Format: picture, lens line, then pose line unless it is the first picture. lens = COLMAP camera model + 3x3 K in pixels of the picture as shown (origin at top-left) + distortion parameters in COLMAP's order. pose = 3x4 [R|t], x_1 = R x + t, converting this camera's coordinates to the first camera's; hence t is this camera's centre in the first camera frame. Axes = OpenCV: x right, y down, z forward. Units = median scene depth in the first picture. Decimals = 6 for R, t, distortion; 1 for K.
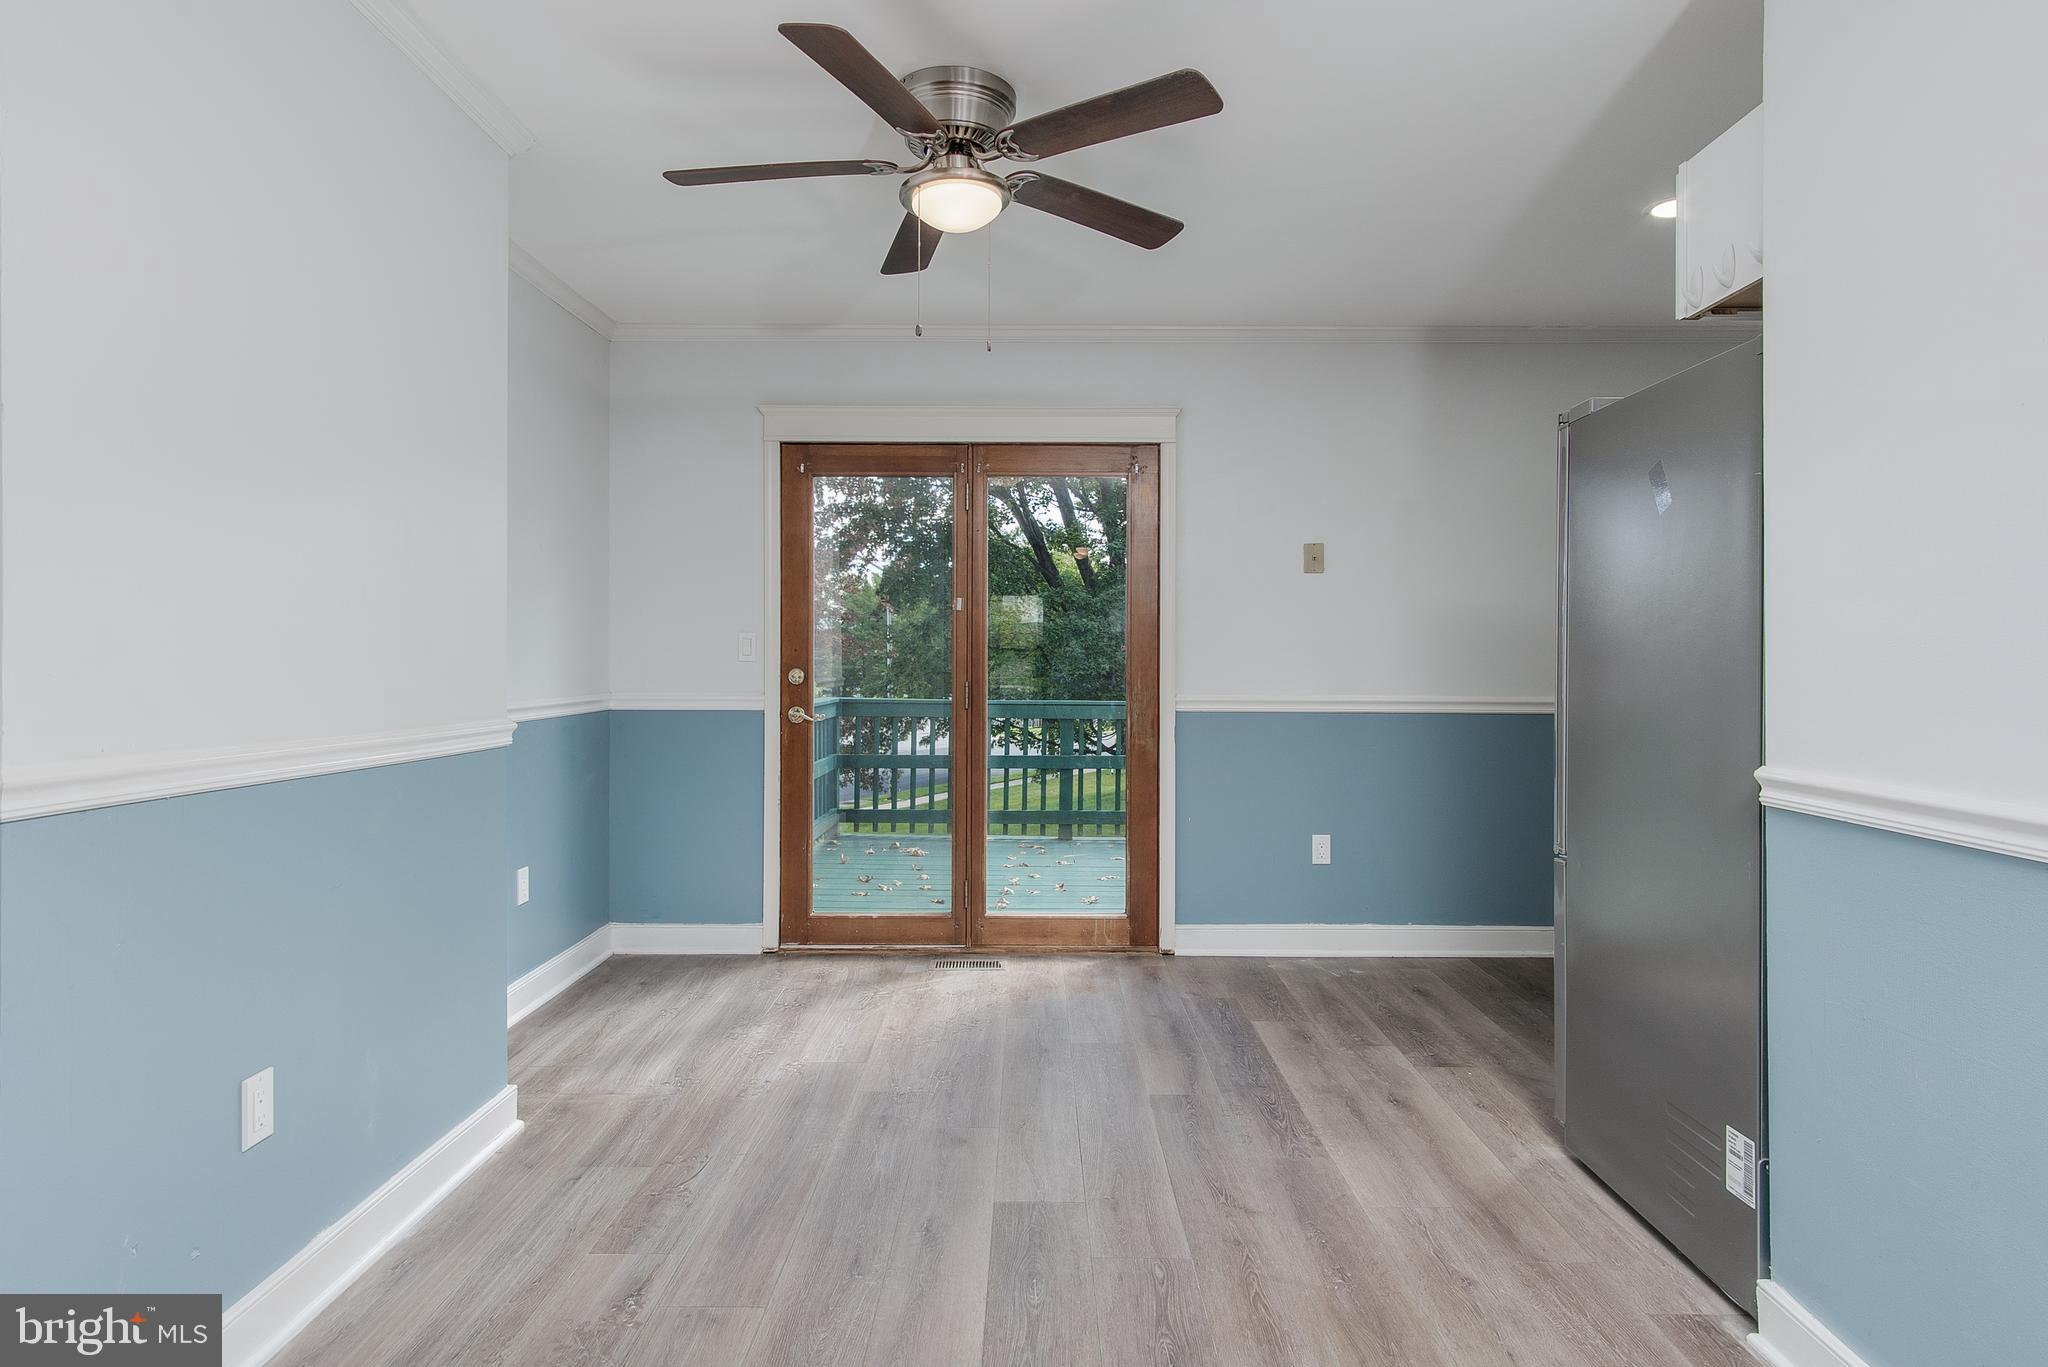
lens RADIAL K [[1091.9, 0, 1024.3], [0, 1091.9, 671.1], [0, 0, 1]] dist [0.005817, -0.000978]
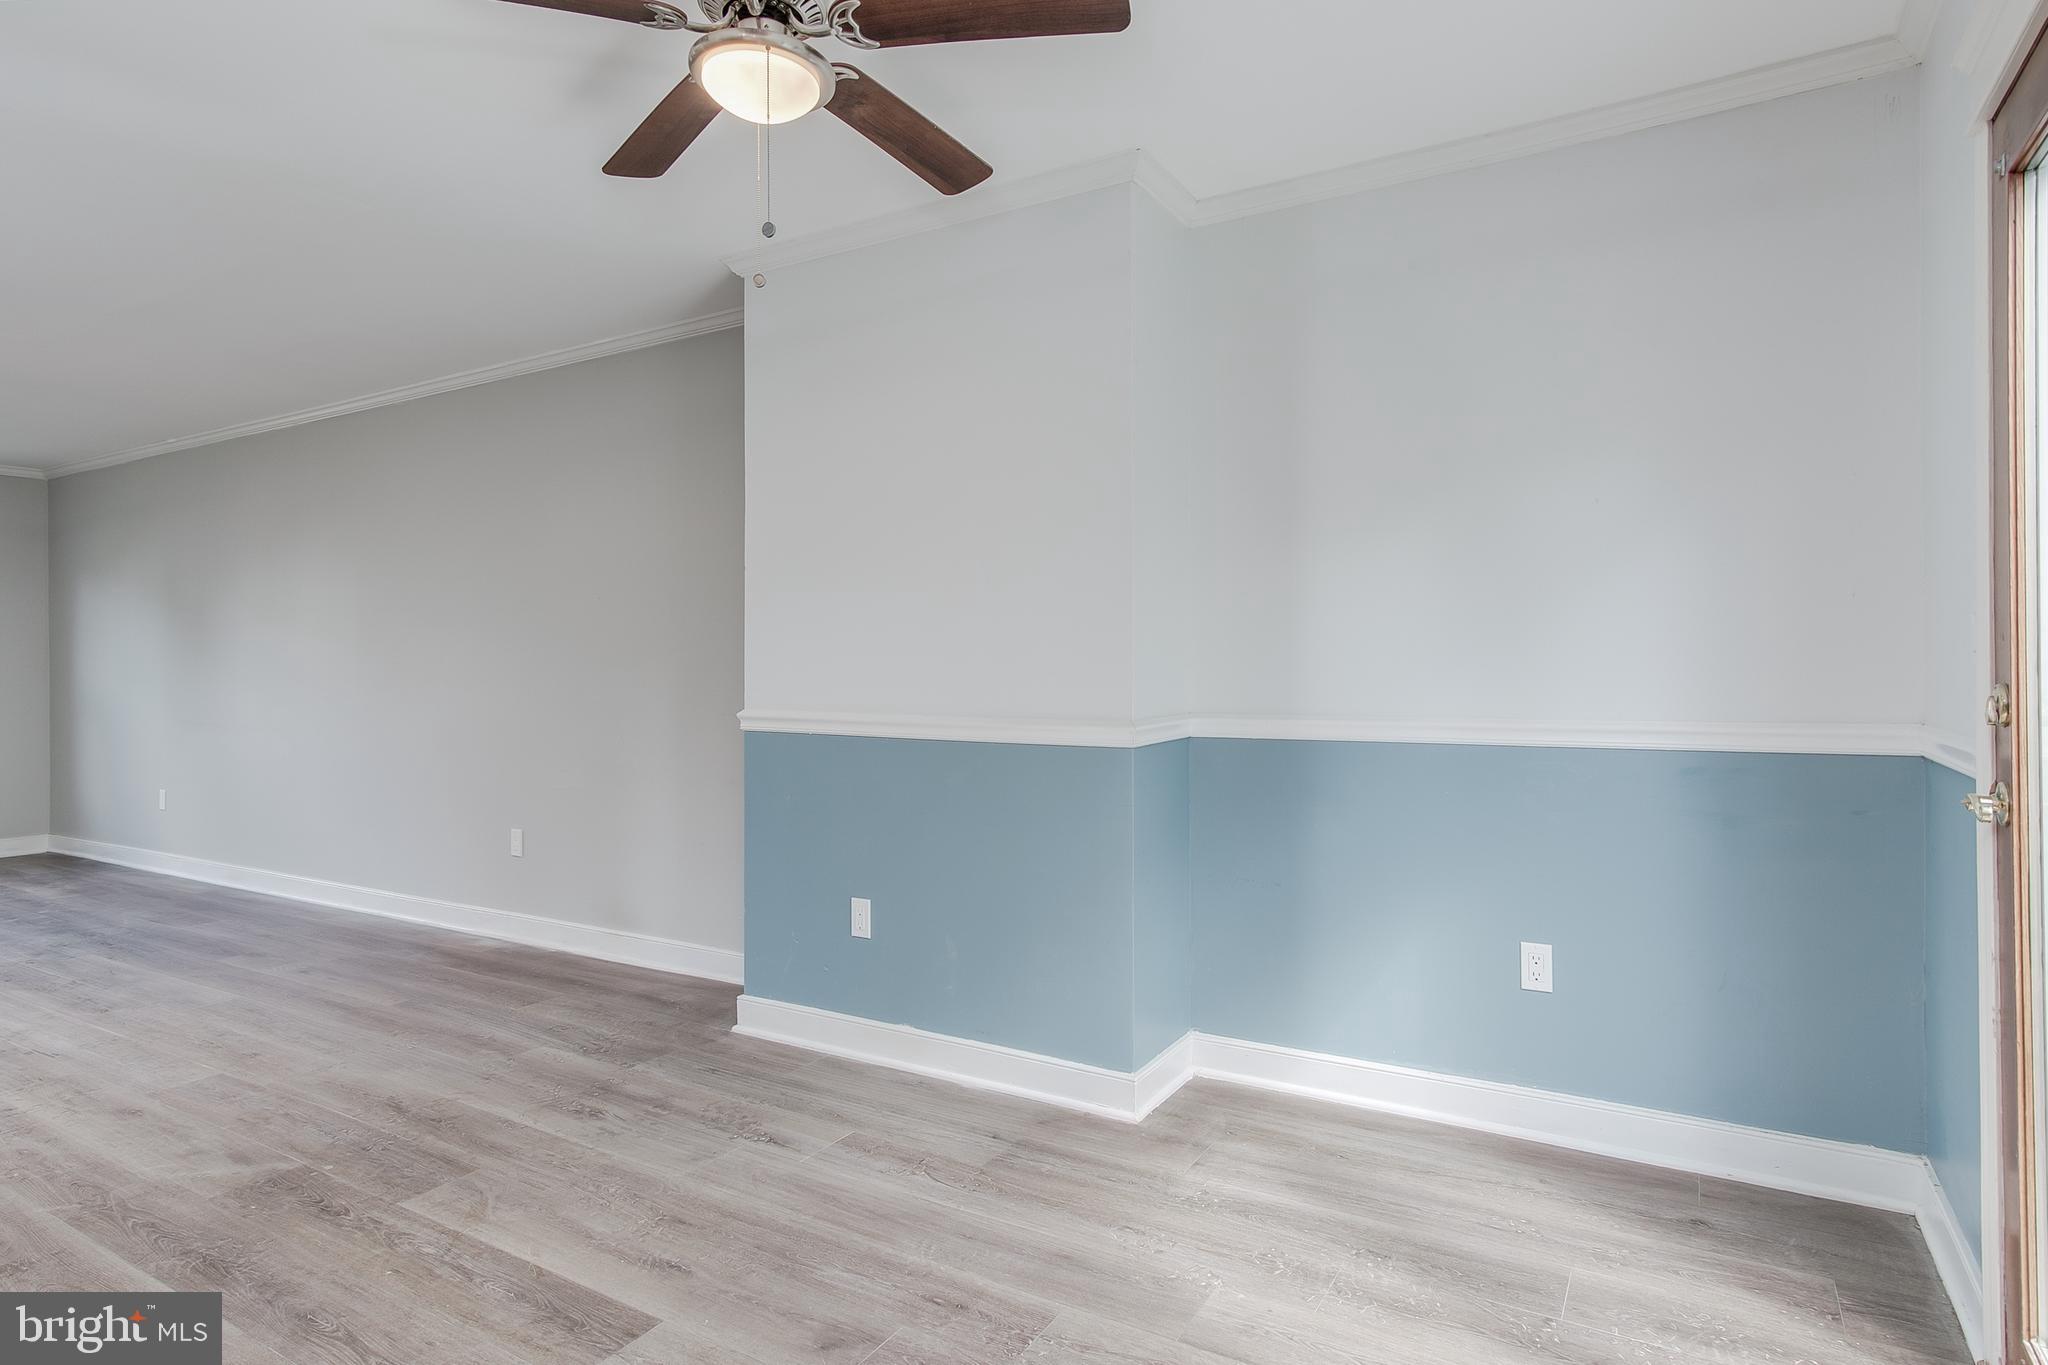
lens RADIAL K [[1091.9, 0, 1031.3], [0, 1091.9, 677.1], [0, 0, 1]] dist [0.005817, -0.000978]
pose [[-0.496191, 0.004795, -0.868200, 0.458773], [-0.003801, 0.999963, 0.007695, -0.007026], [0.868205, 0.007119, -0.496154, 1.373821]]
